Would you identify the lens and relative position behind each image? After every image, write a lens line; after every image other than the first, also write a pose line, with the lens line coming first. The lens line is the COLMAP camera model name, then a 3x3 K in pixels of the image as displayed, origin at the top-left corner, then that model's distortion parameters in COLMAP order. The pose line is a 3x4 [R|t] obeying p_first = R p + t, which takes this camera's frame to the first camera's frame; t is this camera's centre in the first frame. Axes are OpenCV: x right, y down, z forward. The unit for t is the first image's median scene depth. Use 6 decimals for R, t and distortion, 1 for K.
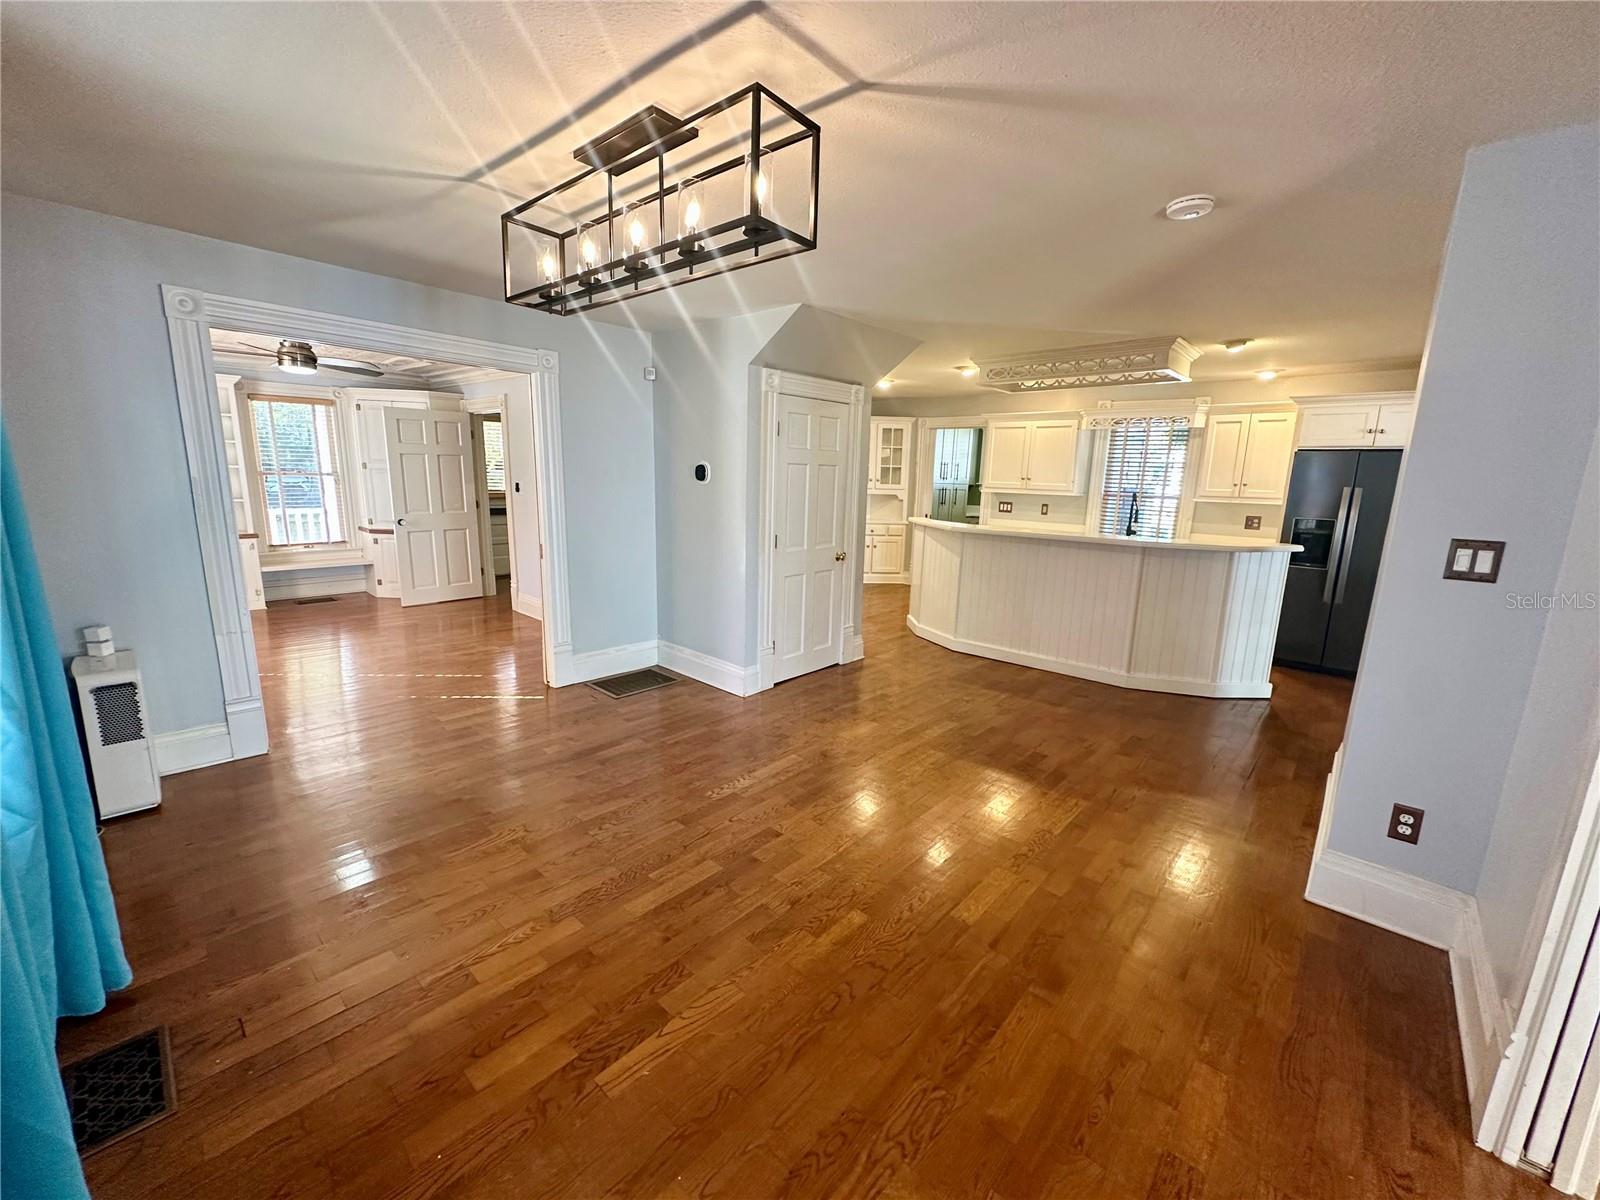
lens RADIAL K [[638.3, 0, 801.4], [0, 638.3, 597.3], [0, 0, 1]] dist [-0.004646, -0.000079]
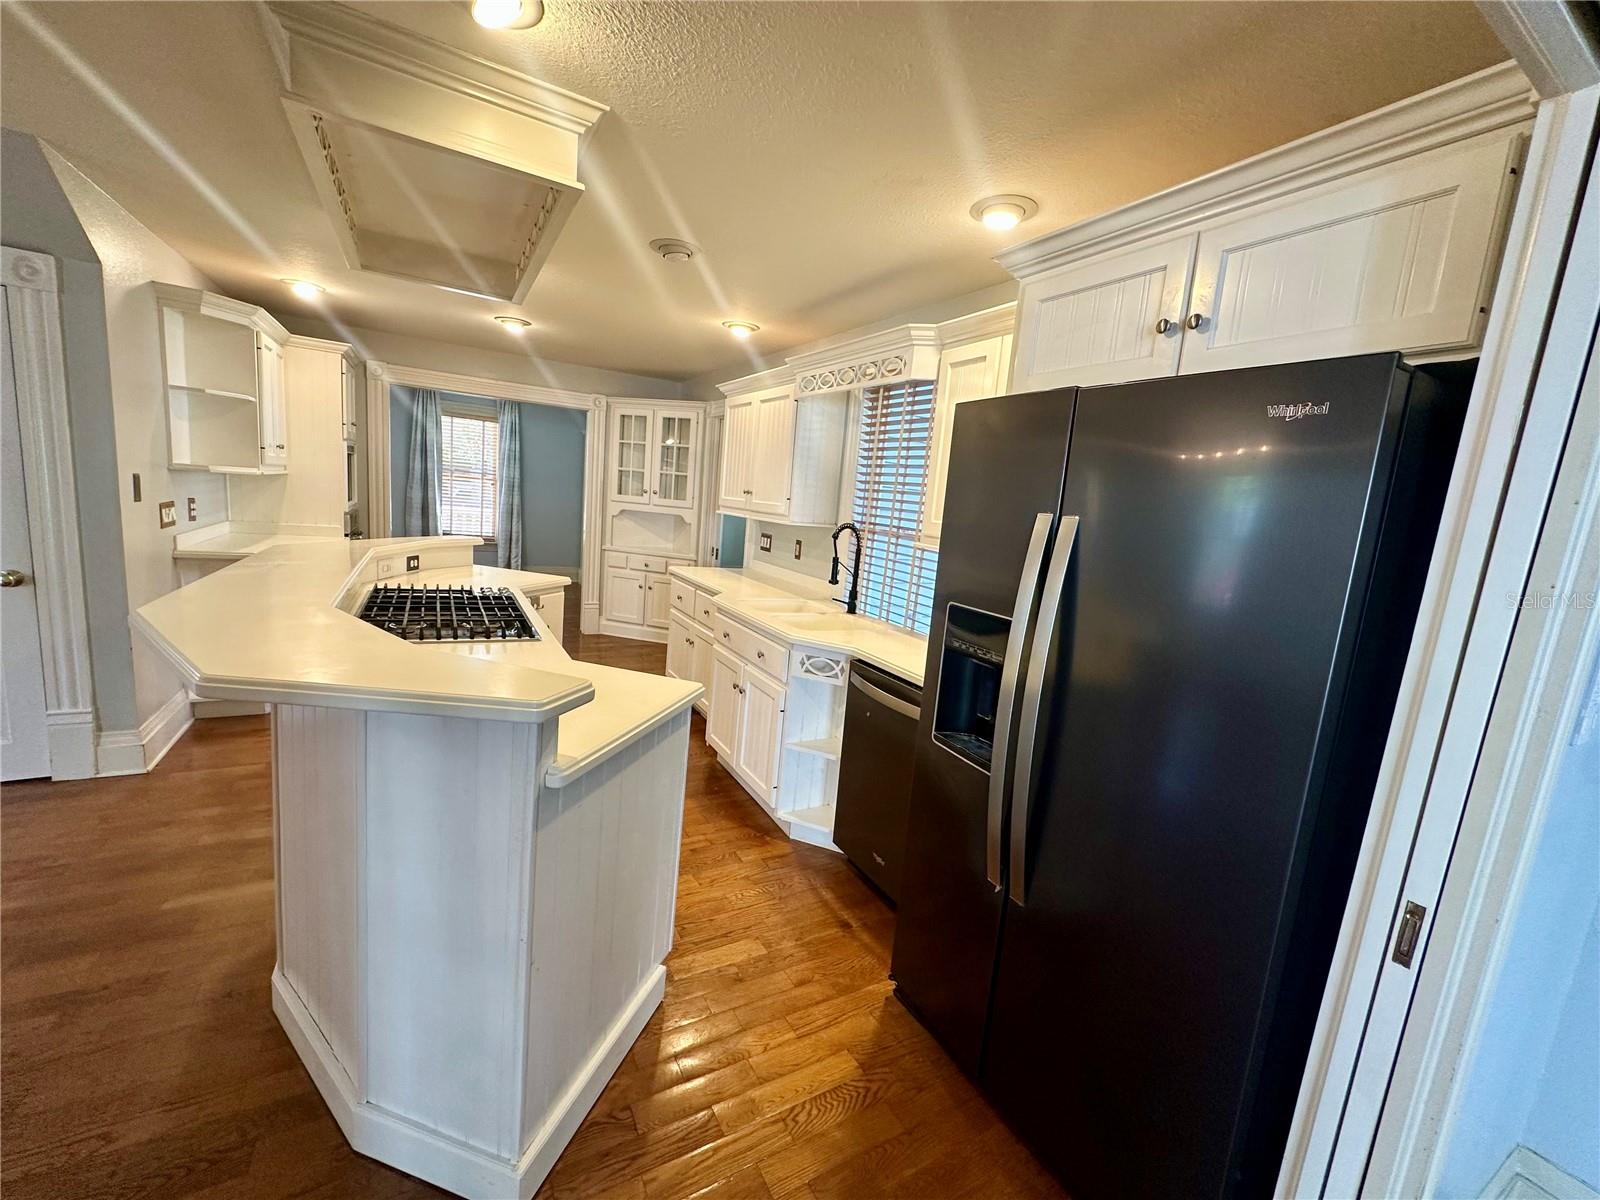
lens RADIAL K [[638.3, 0, 805.4], [0, 638.3, 600.5], [0, 0, 1]] dist [-0.004646, -0.000079]
pose [[0.951883, 0.108686, -0.286541, 0.591699], [-0.124918, 0.991403, -0.038933, -0.076144], [0.279846, 0.072854, 0.957276, 0.487152]]
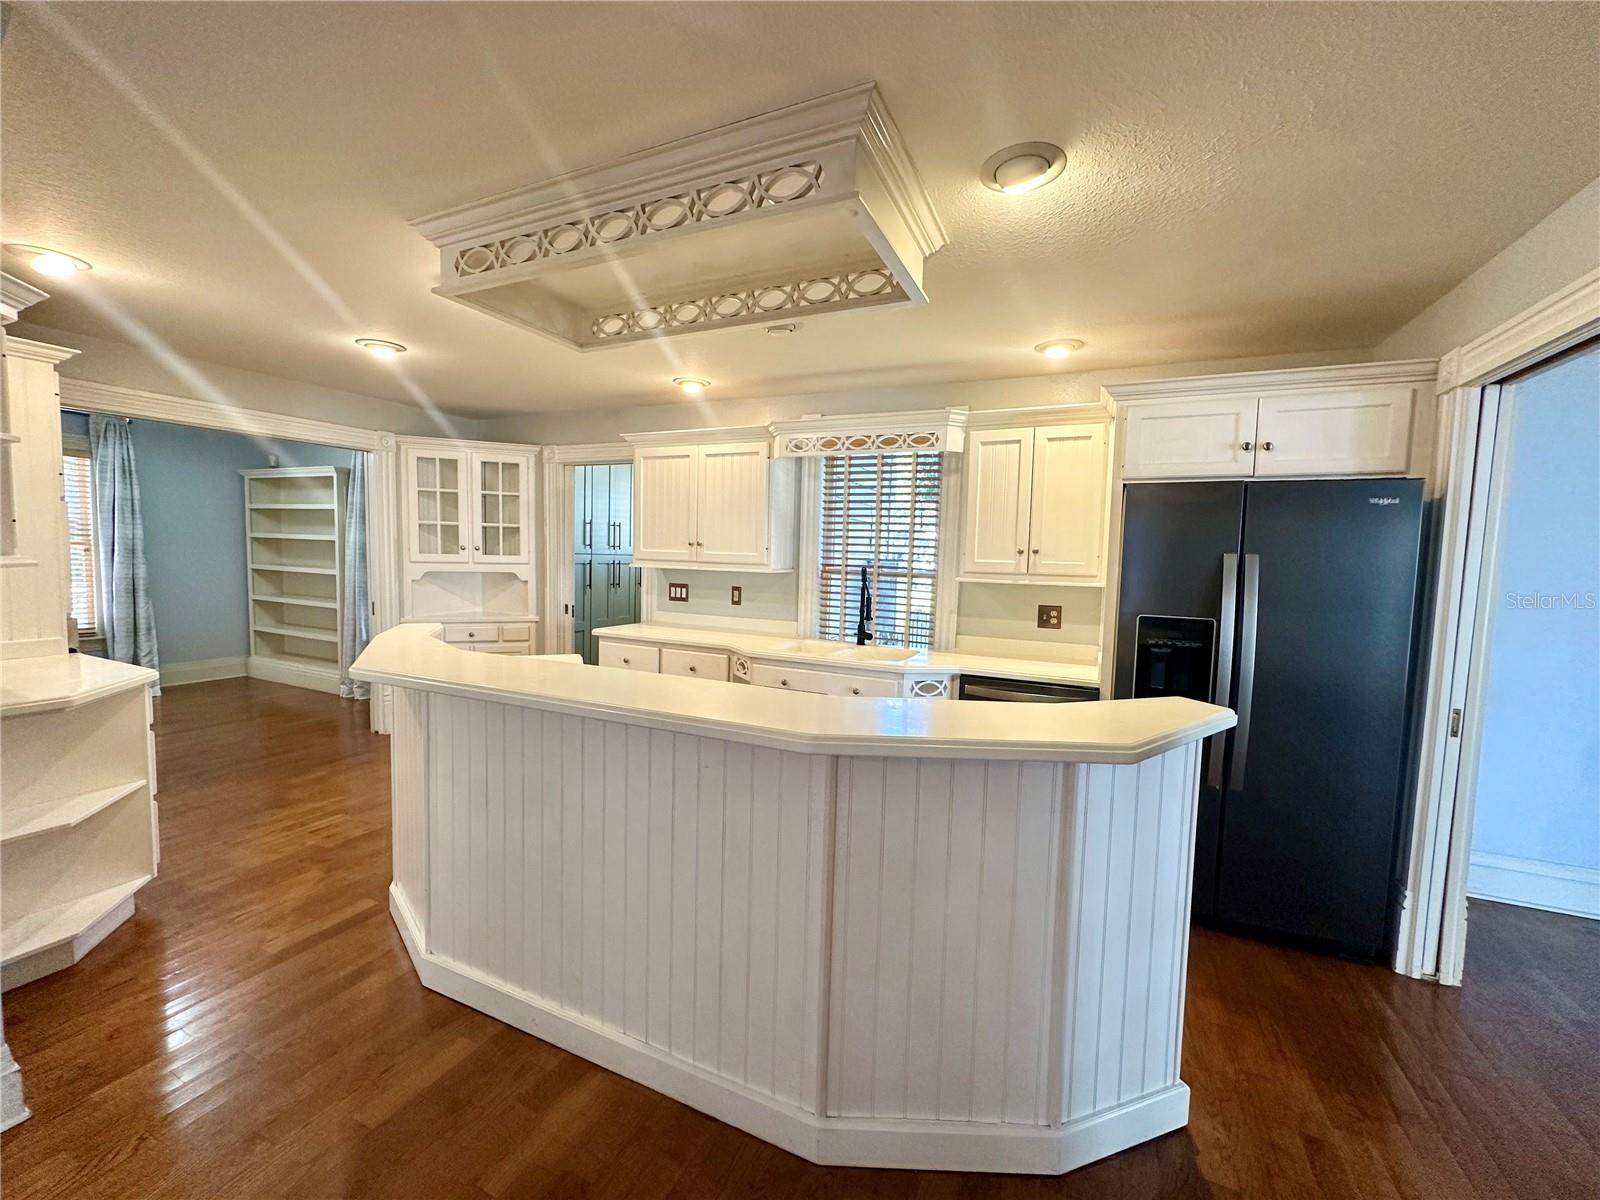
lens RADIAL K [[638.3, 0, 803.0], [0, 638.3, 597.6], [0, 0, 1]] dist [-0.004646, -0.000079]
pose [[0.951976, -0.020409, 0.305493, 0.275421], [0.055921, 0.992582, -0.107950, -0.073171], [-0.301024, 0.119850, 0.946055, 0.447455]]
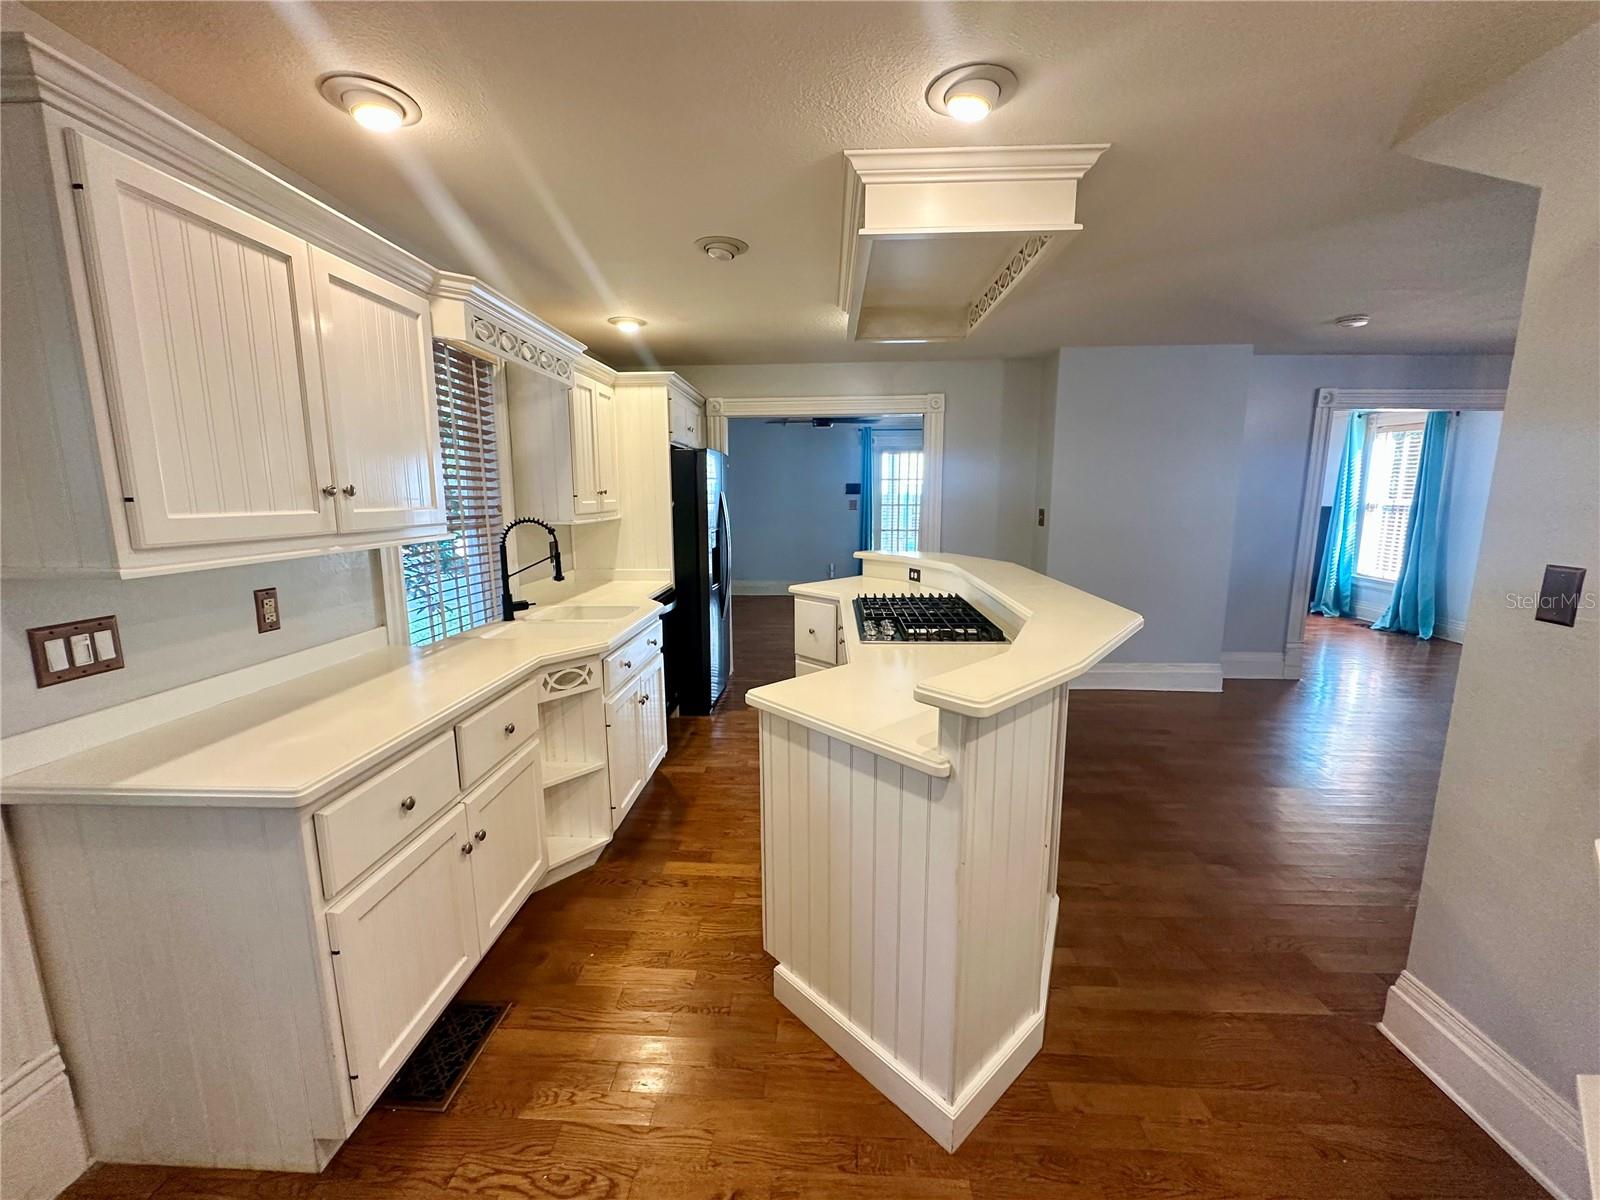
lens RADIAL K [[638.3, 0, 797.0], [0, 638.3, 597.1], [0, 0, 1]] dist [-0.004646, -0.000079]
pose [[-0.637850, -0.133112, 0.758570, 0.053217], [0.152715, 0.943532, 0.293981, -0.197963], [-0.754868, 0.303361, -0.581504, 1.049037]]
